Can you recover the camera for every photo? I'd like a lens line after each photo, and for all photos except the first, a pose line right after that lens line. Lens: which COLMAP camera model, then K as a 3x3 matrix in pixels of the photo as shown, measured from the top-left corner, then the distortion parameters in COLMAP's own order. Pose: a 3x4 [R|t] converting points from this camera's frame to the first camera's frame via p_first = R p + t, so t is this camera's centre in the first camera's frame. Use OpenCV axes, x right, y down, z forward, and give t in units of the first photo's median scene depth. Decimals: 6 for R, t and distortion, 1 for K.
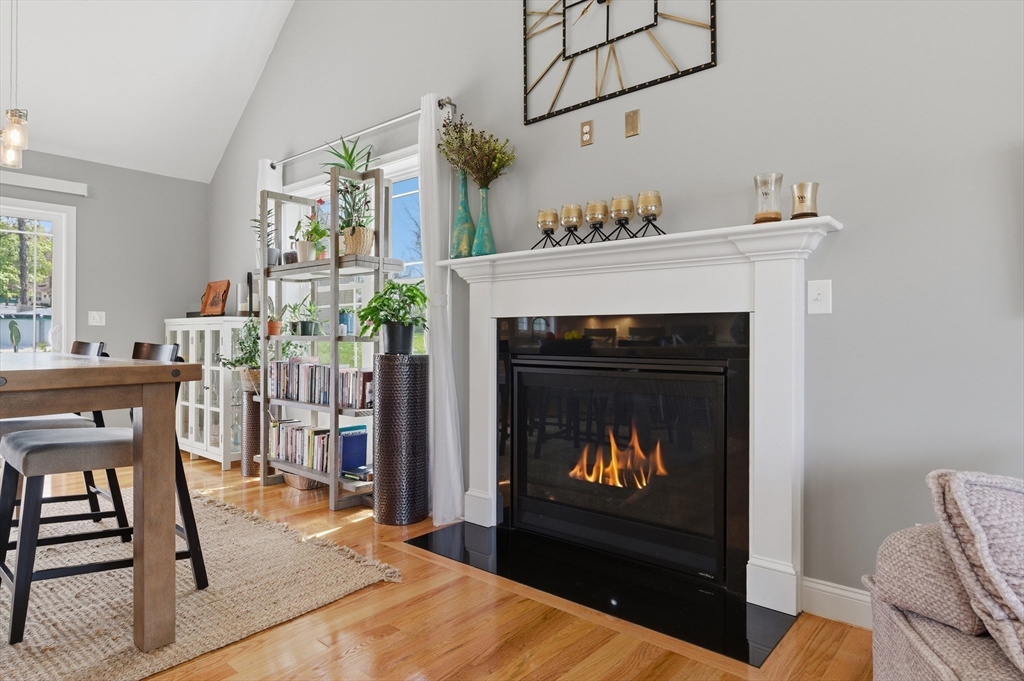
lens RADIAL K [[569.4, 0, 533.5], [0, 569.4, 332.5], [0, 0, 1]] dist [-0.001390, -0.001279]
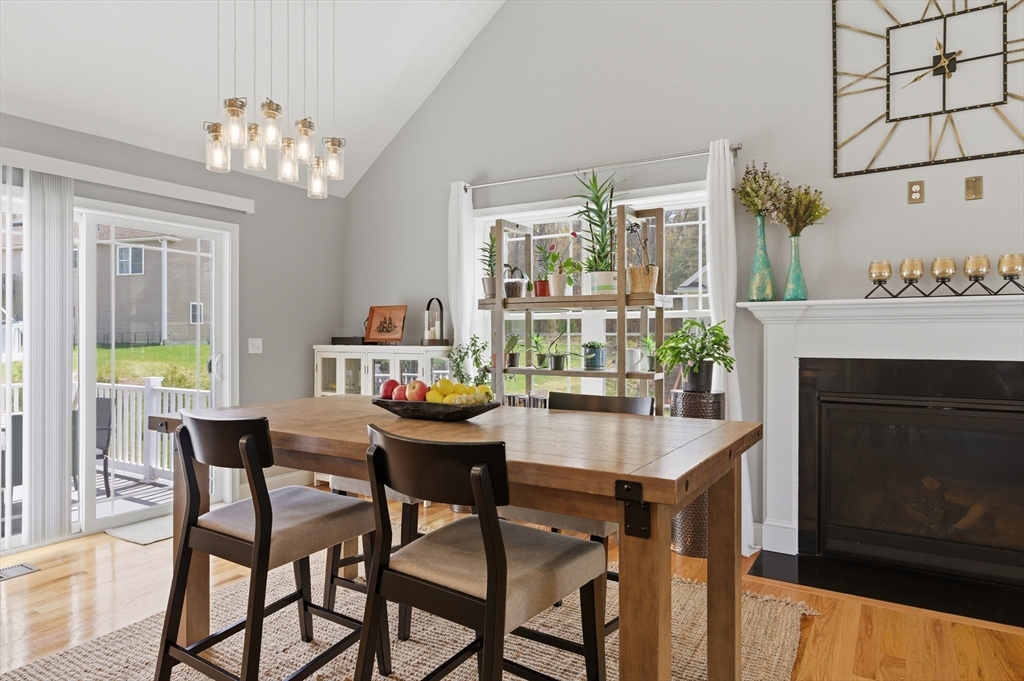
lens RADIAL K [[606.1, 0, 511.7], [0, 606.1, 333.1], [0, 0, 1]] dist [0.007793, -0.003731]
pose [[0.989540, 0.000570, 0.144255, -0.818969], [-0.000862, 0.999998, 0.001963, -0.079214], [-0.144254, -0.002067, 0.989539, -0.040952]]
